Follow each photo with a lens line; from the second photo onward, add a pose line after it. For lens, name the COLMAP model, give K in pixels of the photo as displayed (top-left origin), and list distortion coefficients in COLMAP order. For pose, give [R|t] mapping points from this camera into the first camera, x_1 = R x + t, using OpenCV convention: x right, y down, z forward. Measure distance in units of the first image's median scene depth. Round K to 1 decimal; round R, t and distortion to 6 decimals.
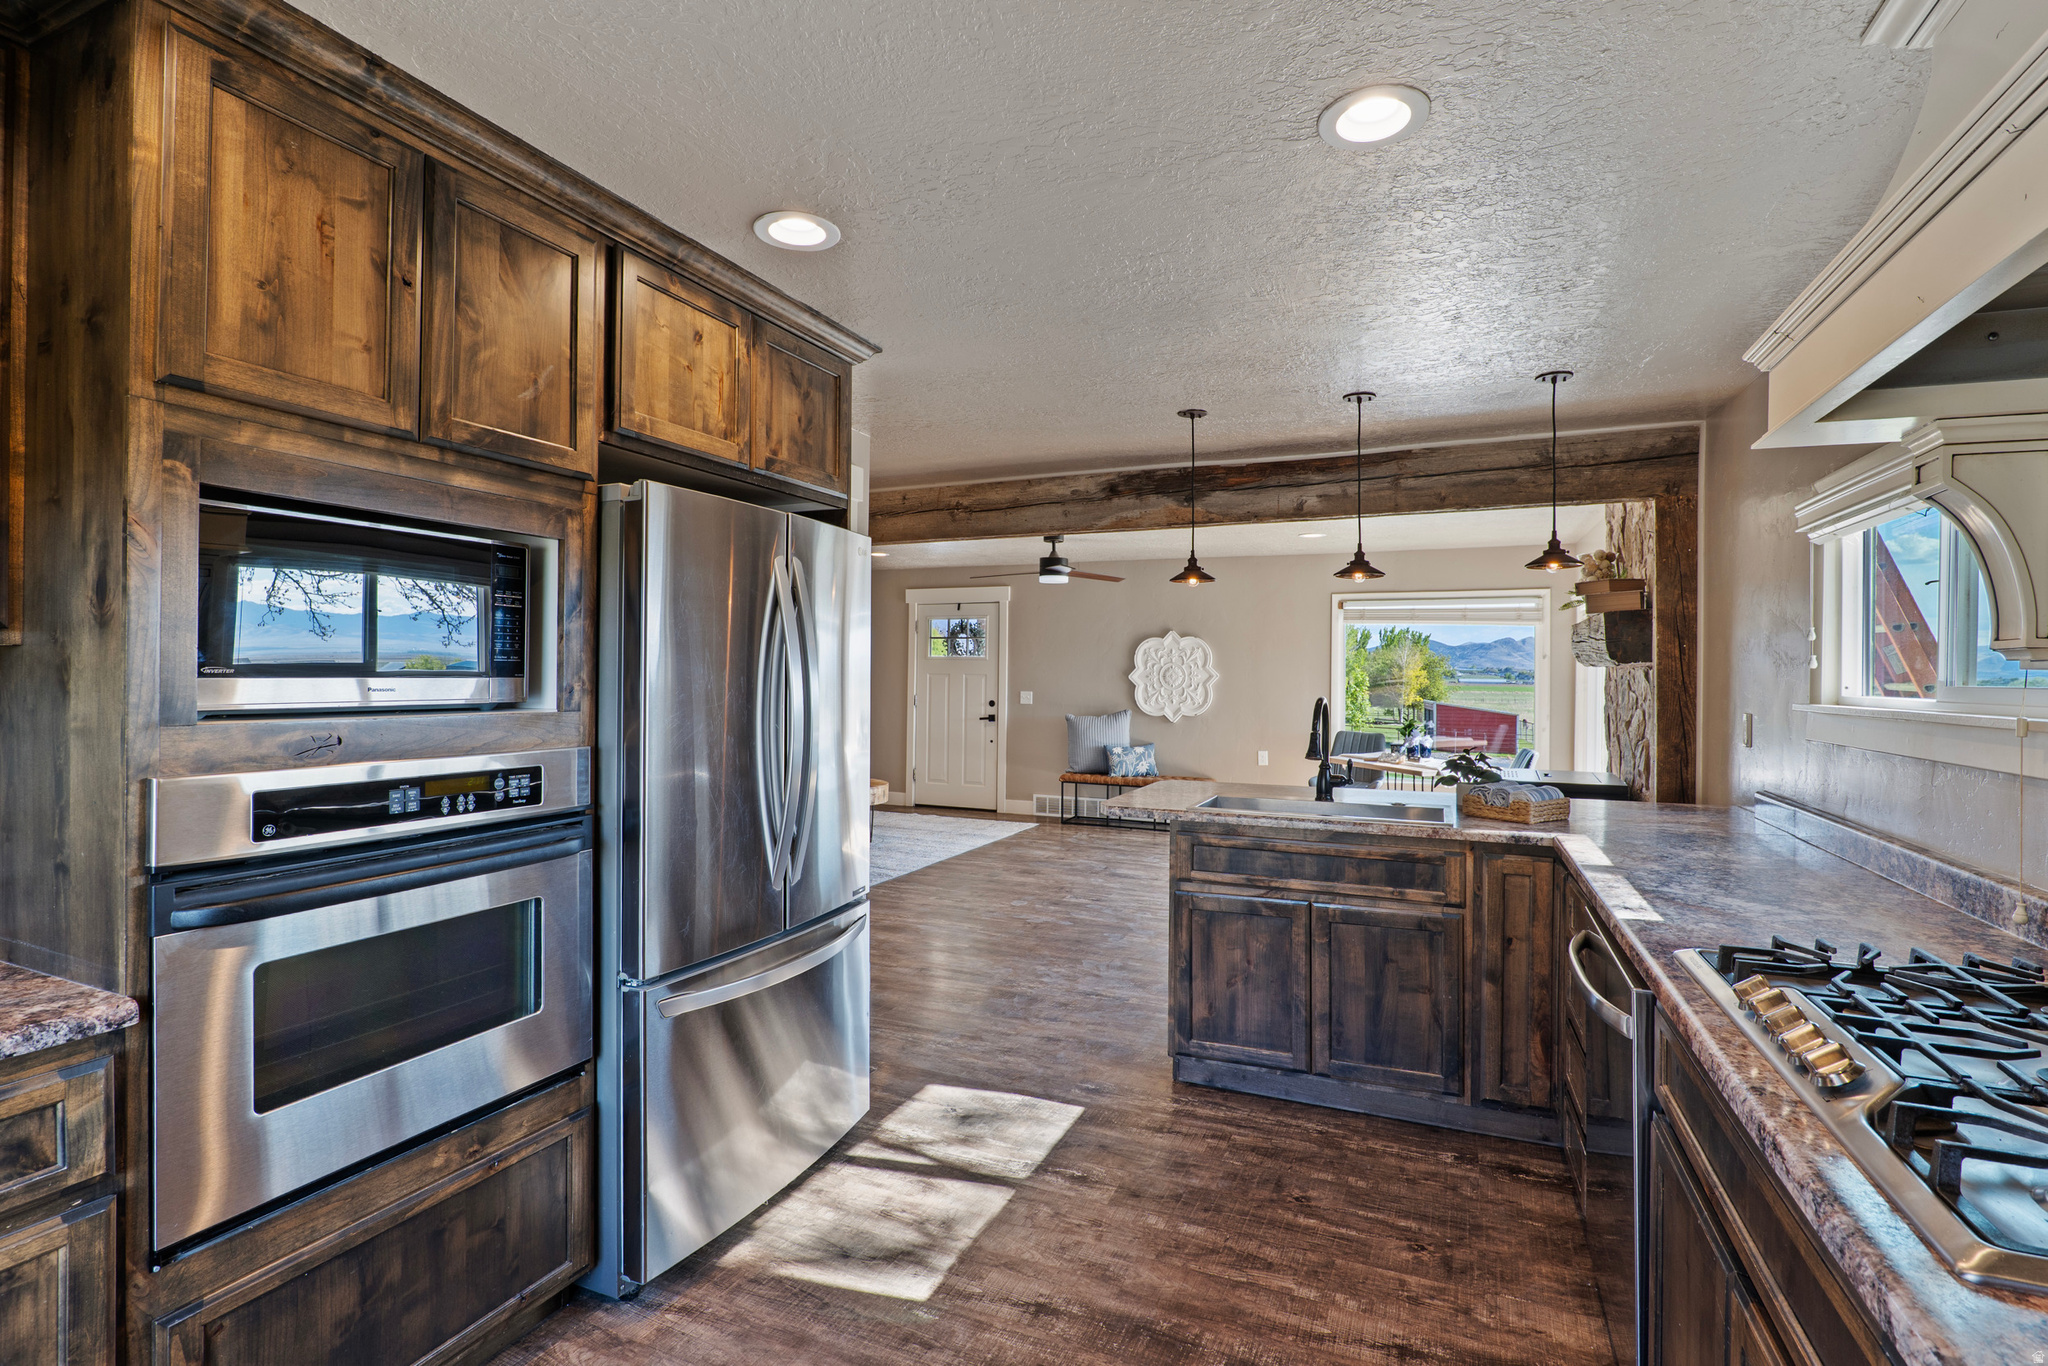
lens RADIAL K [[956.3, 0, 1029.9], [0, 956.3, 684.3], [0, 0, 1]] dist [-0.018253, 0.001637]
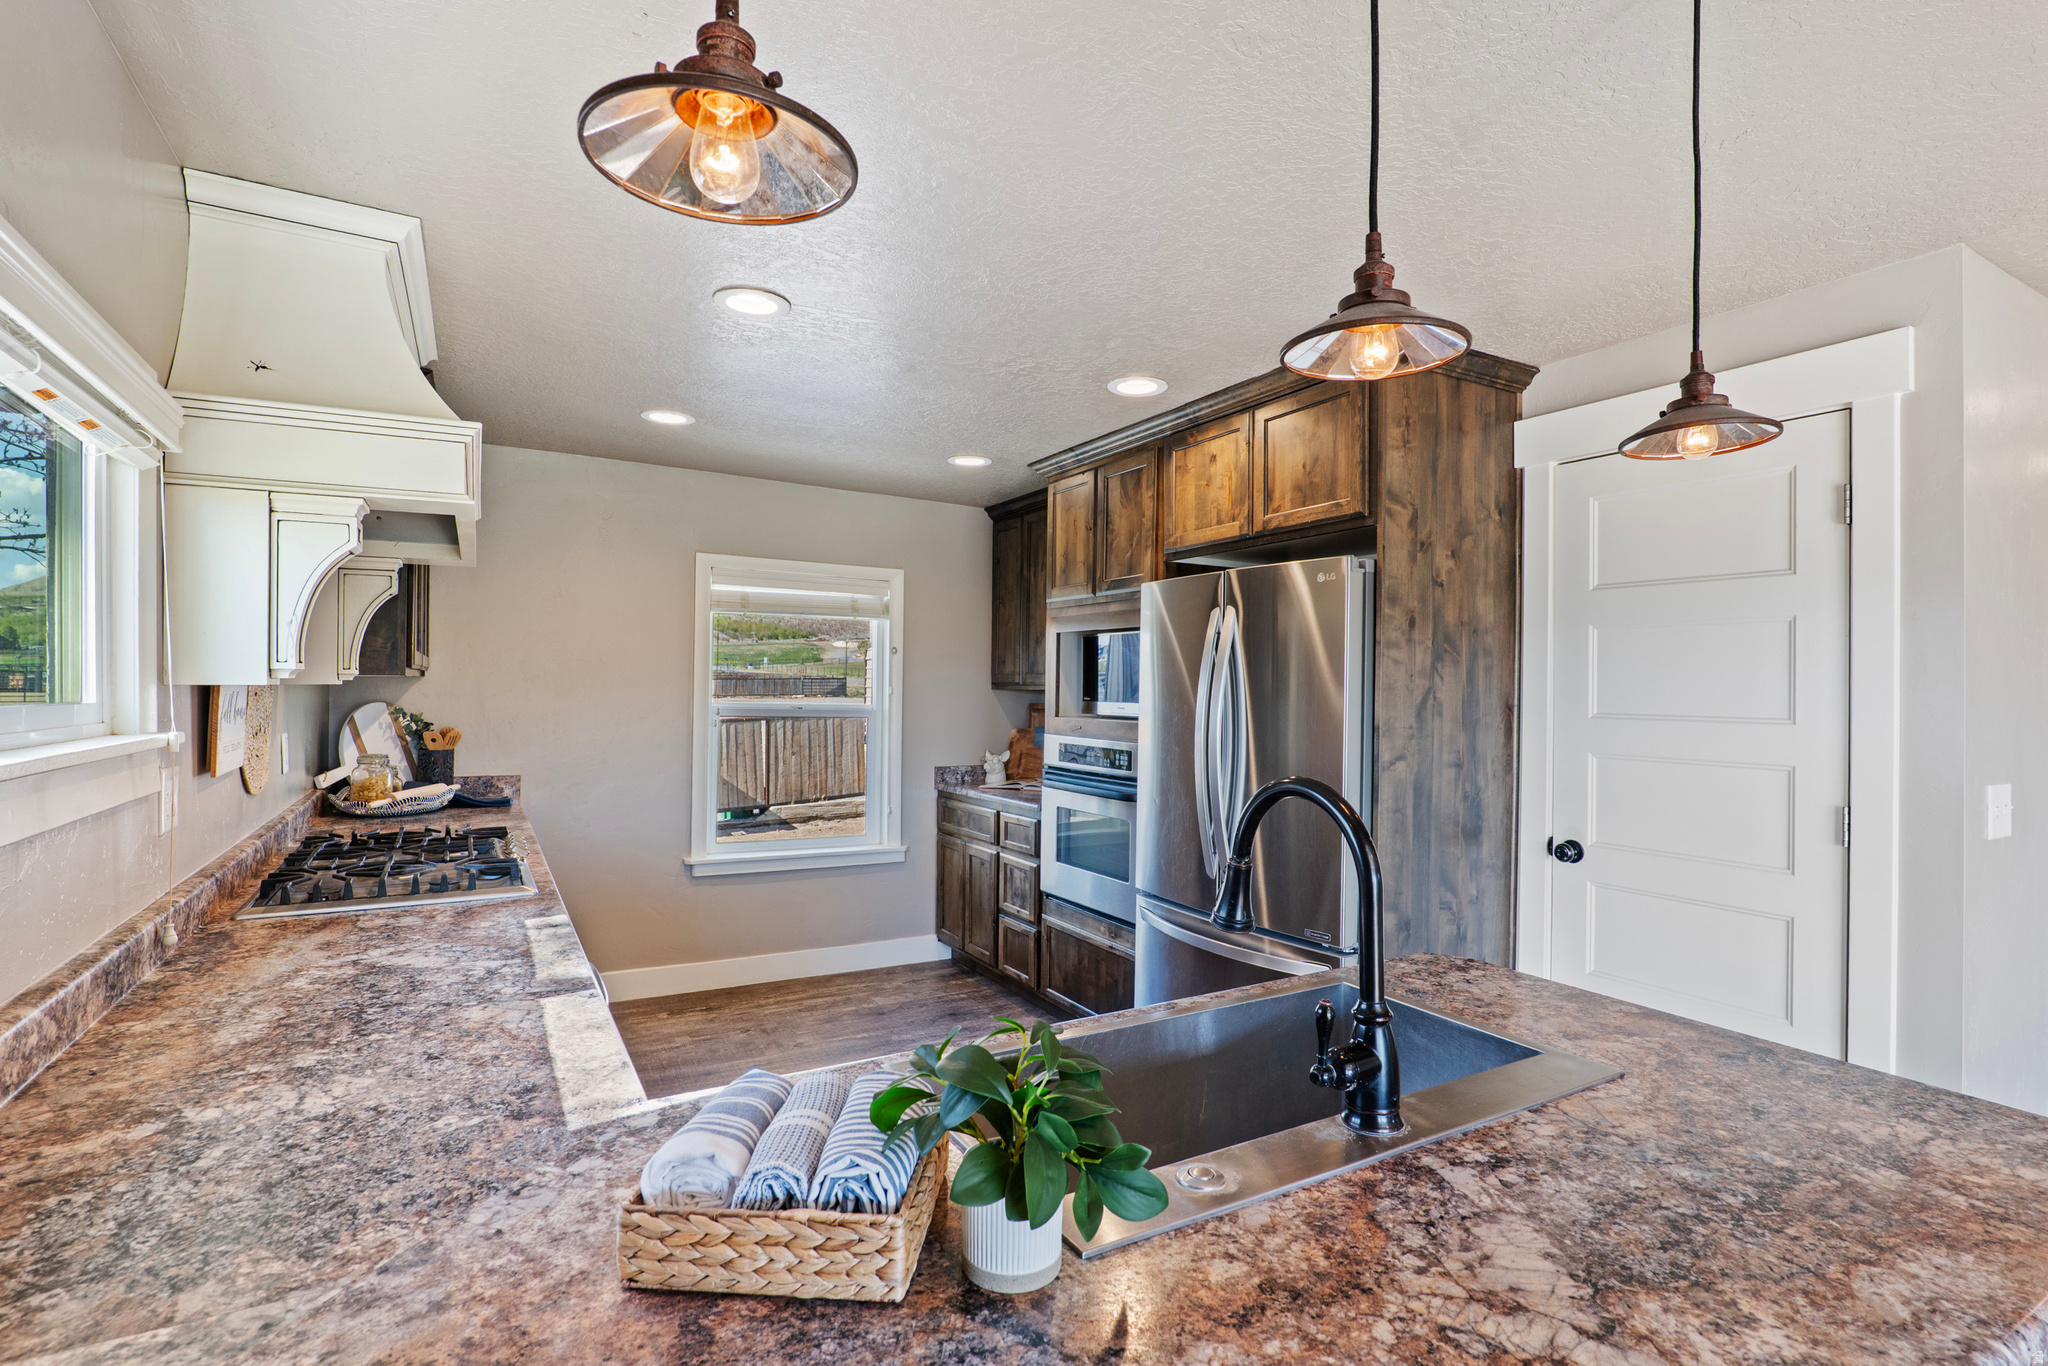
lens RADIAL K [[964.0, 0, 989.2], [0, 964.0, 676.5], [0, 0, 1]] dist [-0.020706, 0.001046]
pose [[-0.609265, -0.026535, -0.792523, 0.256073], [-0.028808, 0.999521, -0.011320, -0.006751], [0.792444, 0.015934, -0.609737, 0.429541]]
